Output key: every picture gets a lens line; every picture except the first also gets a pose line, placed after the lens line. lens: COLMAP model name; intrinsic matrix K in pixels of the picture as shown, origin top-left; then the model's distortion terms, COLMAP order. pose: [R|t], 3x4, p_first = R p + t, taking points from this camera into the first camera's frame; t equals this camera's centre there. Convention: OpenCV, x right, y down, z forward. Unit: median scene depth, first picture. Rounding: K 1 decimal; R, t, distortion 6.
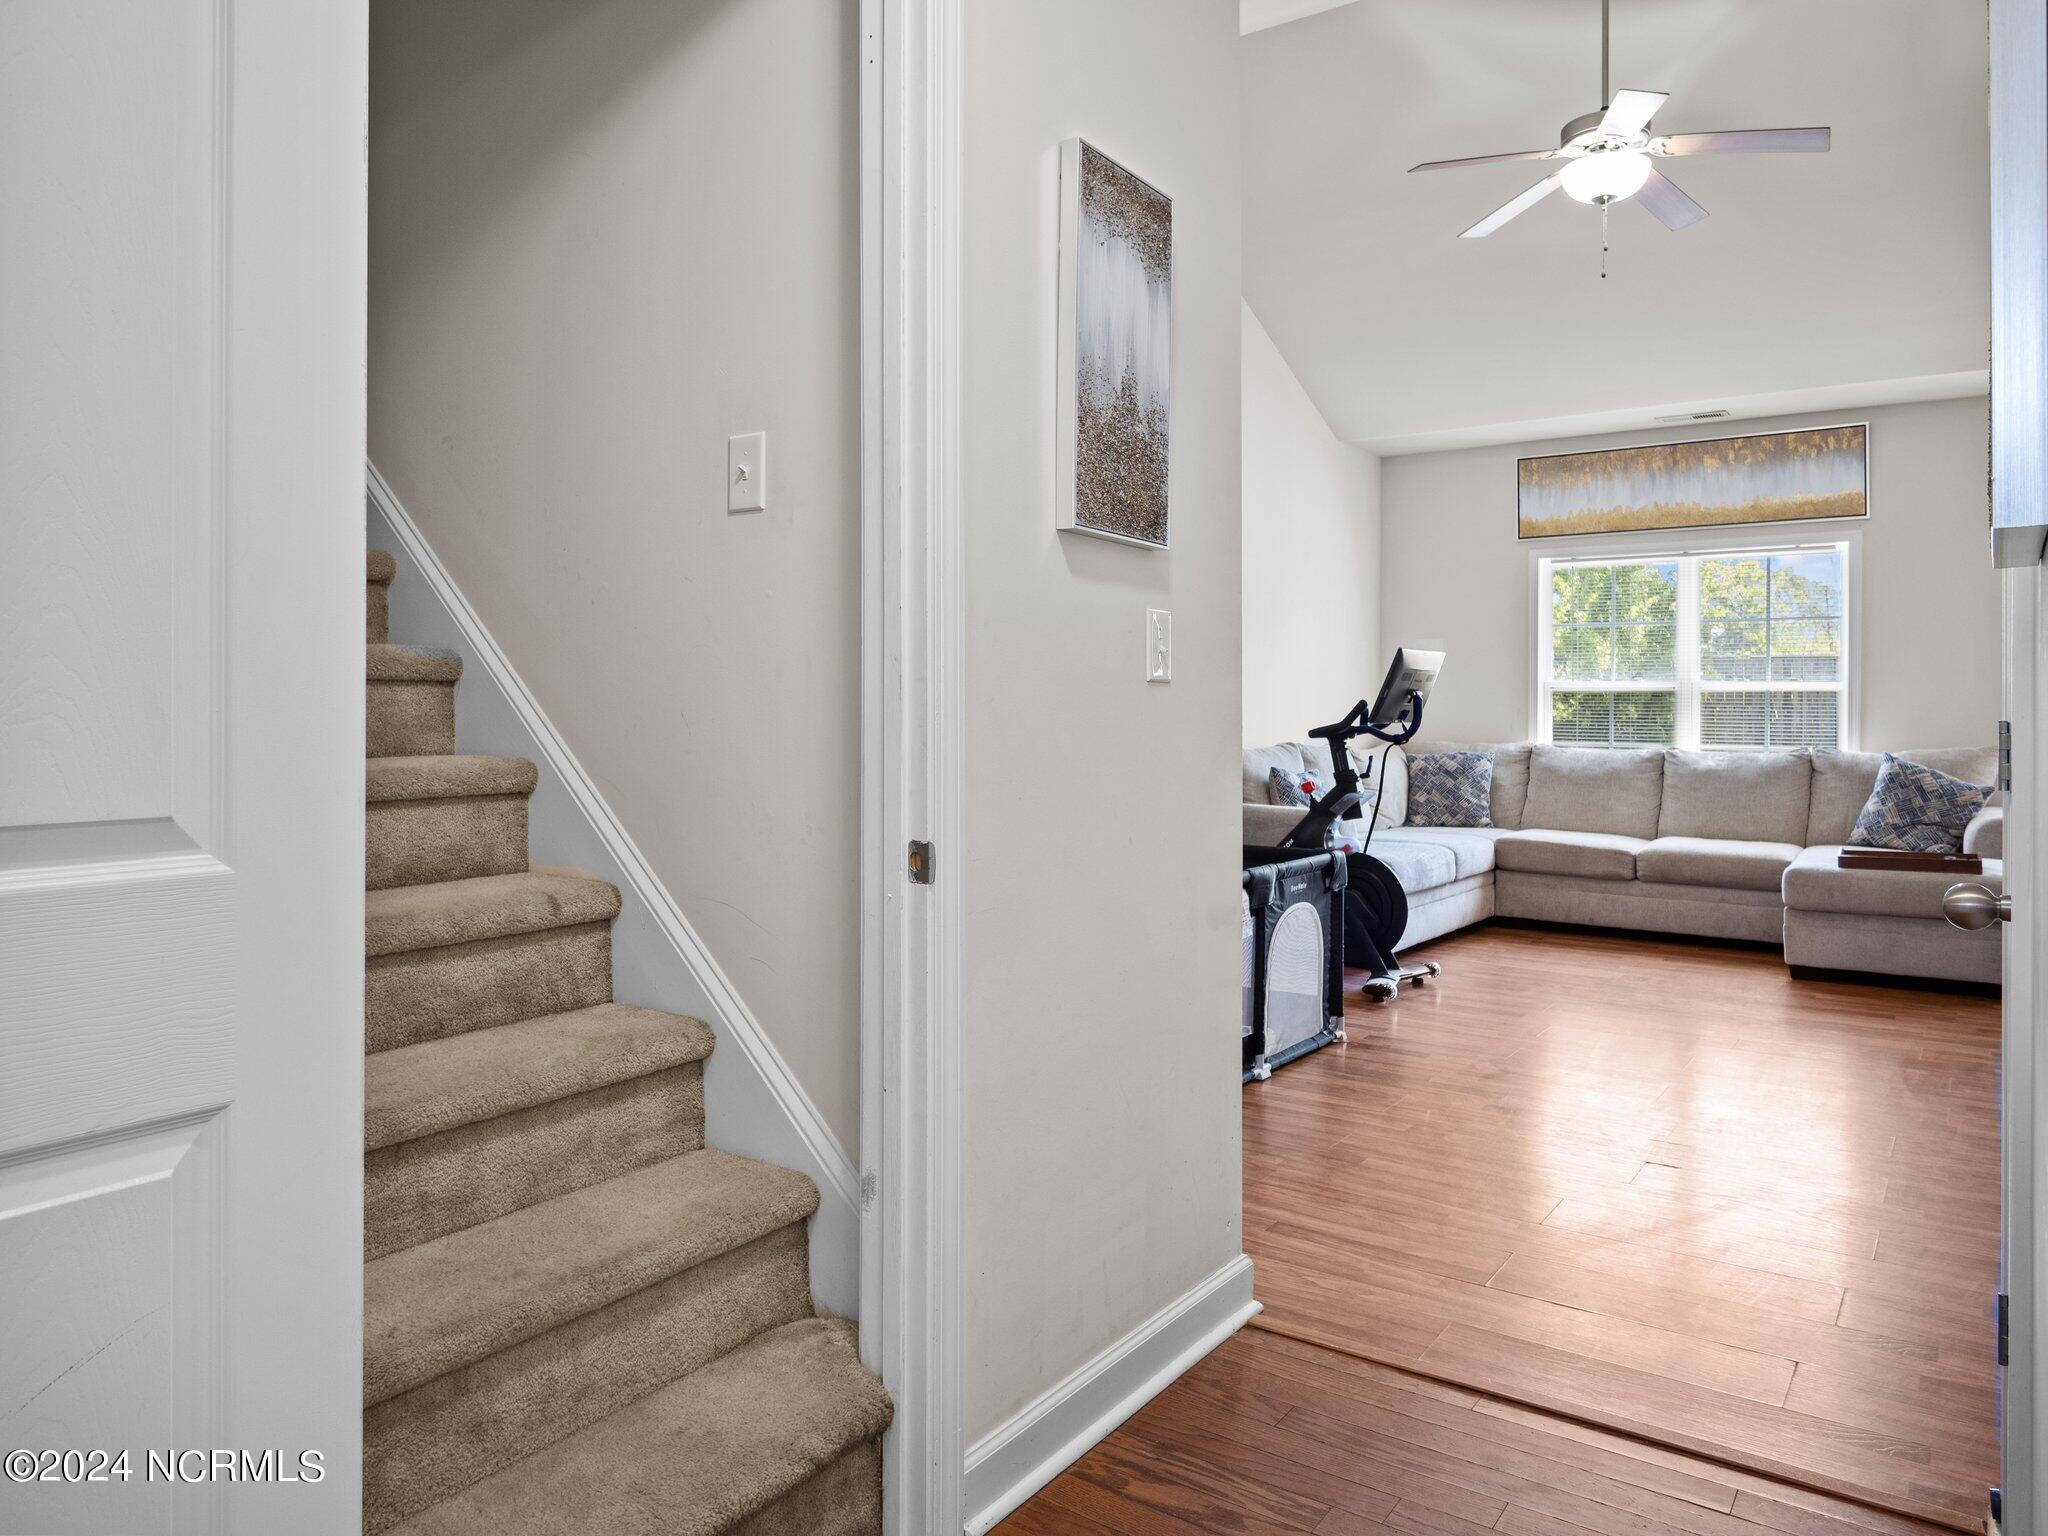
lens RADIAL K [[1304.1, 0, 1050.6], [0, 1304.1, 706.7], [0, 0, 1]] dist [0.006628, -0.002518]
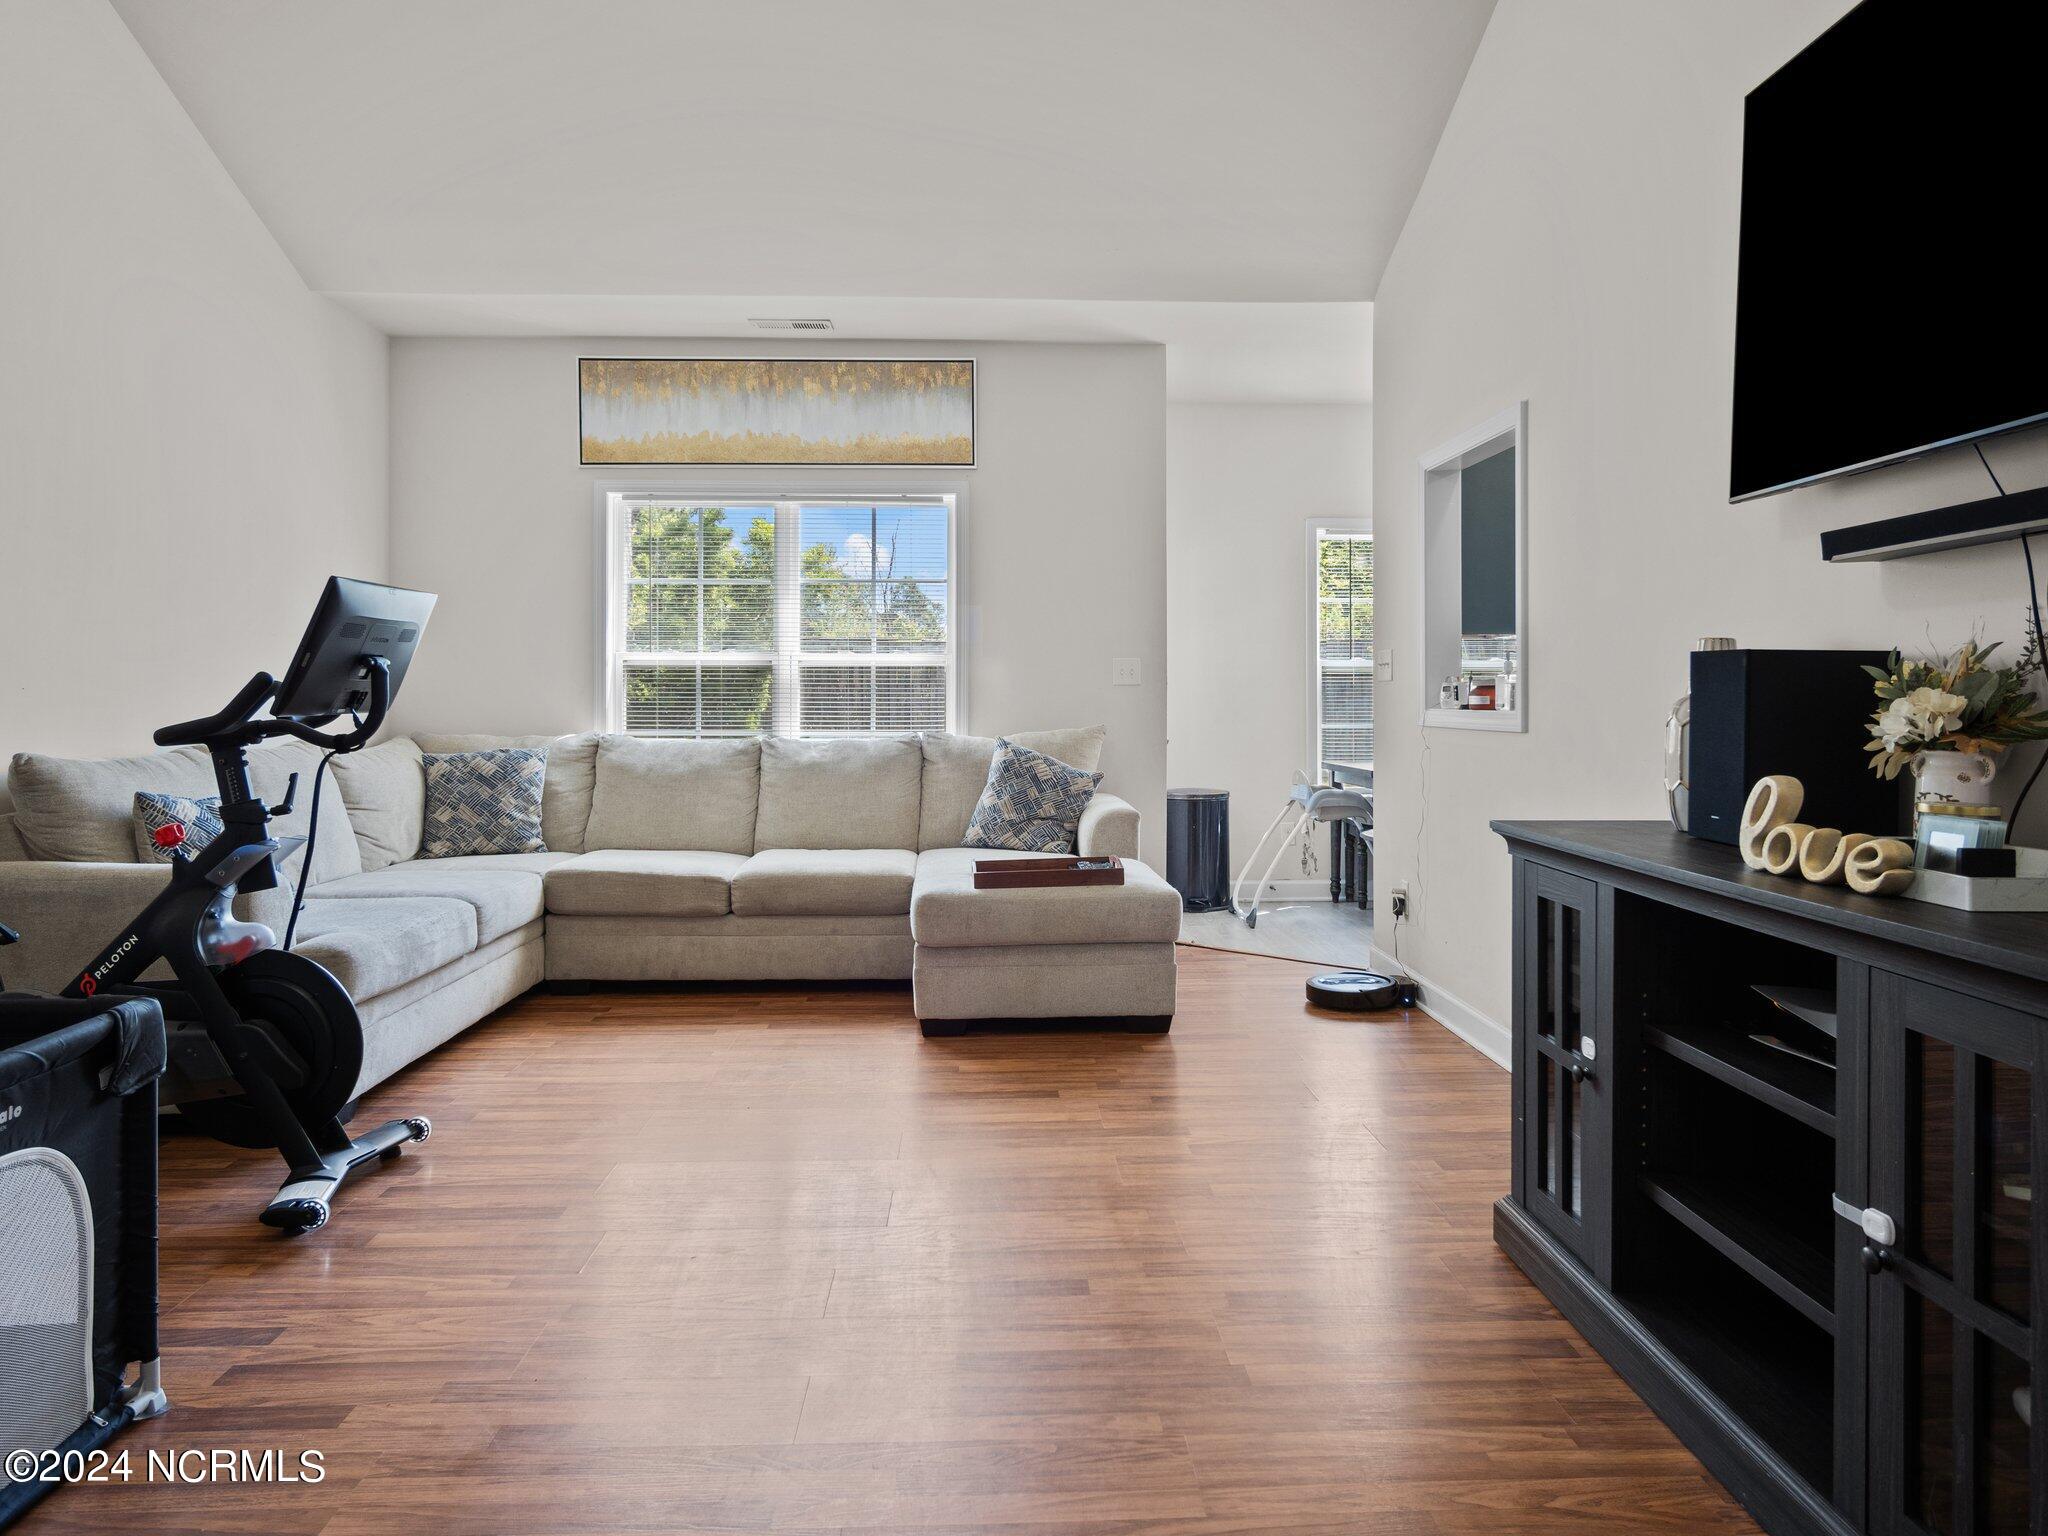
lens RADIAL K [[1304.1, 0, 1026.7], [0, 1304.1, 683.6], [0, 0, 1]] dist [0.006628, -0.002518]
pose [[0.792616, -0.002760, 0.609714, 0.121793], [0.004831, 0.999987, -0.001753, 0.001281], [-0.609701, 0.004335, 0.792619, 0.291313]]
